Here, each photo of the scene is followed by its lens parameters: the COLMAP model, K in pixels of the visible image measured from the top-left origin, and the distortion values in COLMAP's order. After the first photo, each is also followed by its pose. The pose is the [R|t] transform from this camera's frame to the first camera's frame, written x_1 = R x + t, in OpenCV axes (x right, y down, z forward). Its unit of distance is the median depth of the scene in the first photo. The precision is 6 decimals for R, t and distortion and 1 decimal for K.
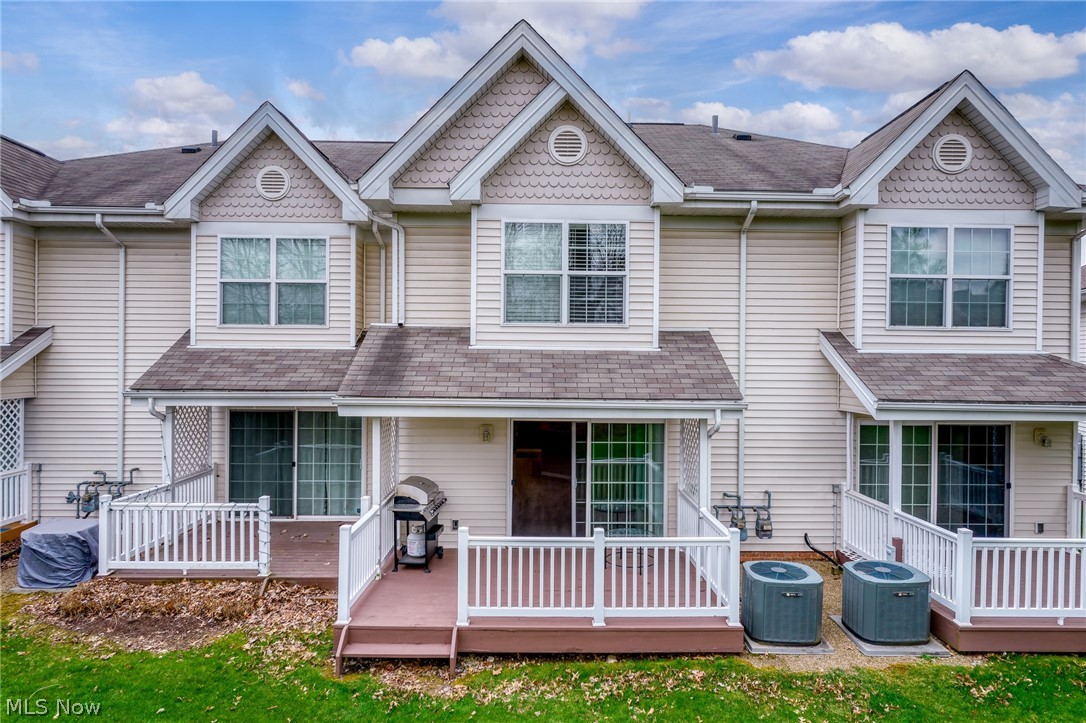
lens RADIAL K [[687.6, 0, 544.7], [0, 687.6, 361.9], [0, 0, 1]] dist [0.001554, 0.003073]
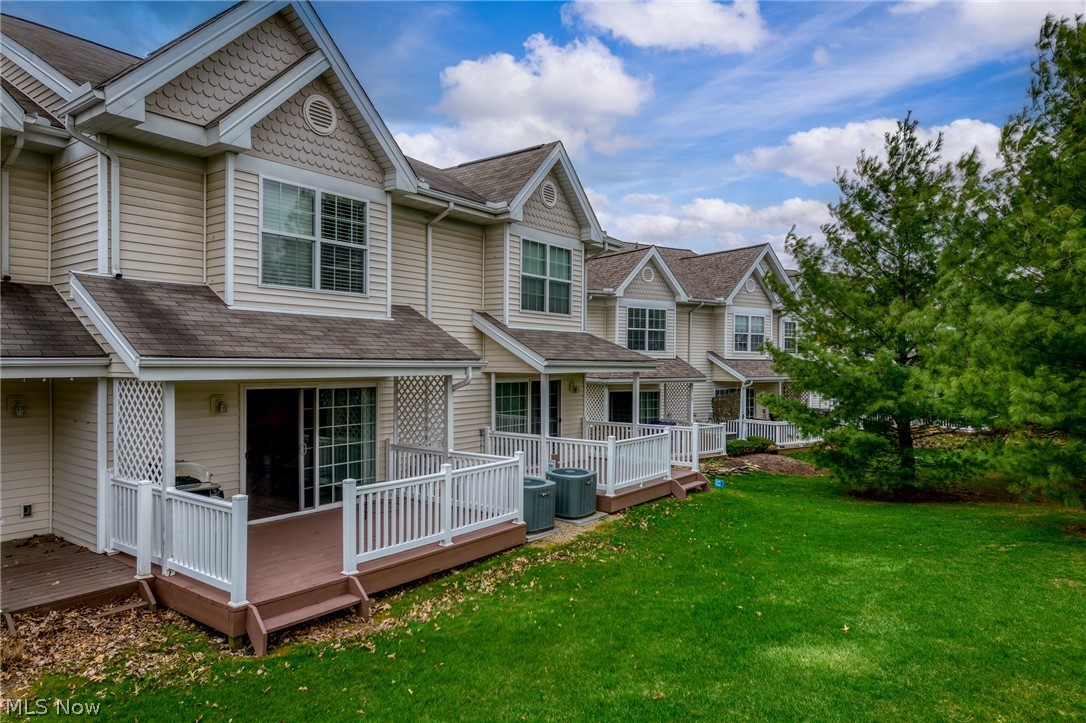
lens RADIAL K [[687.6, 0, 547.1], [0, 687.6, 361.7], [0, 0, 1]] dist [0.001554, 0.003073]
pose [[0.611467, -0.005110, 0.791254, -0.572064], [0.005779, 0.999981, 0.001993, 0.051005], [-0.791249, 0.003354, 0.611485, 0.109849]]
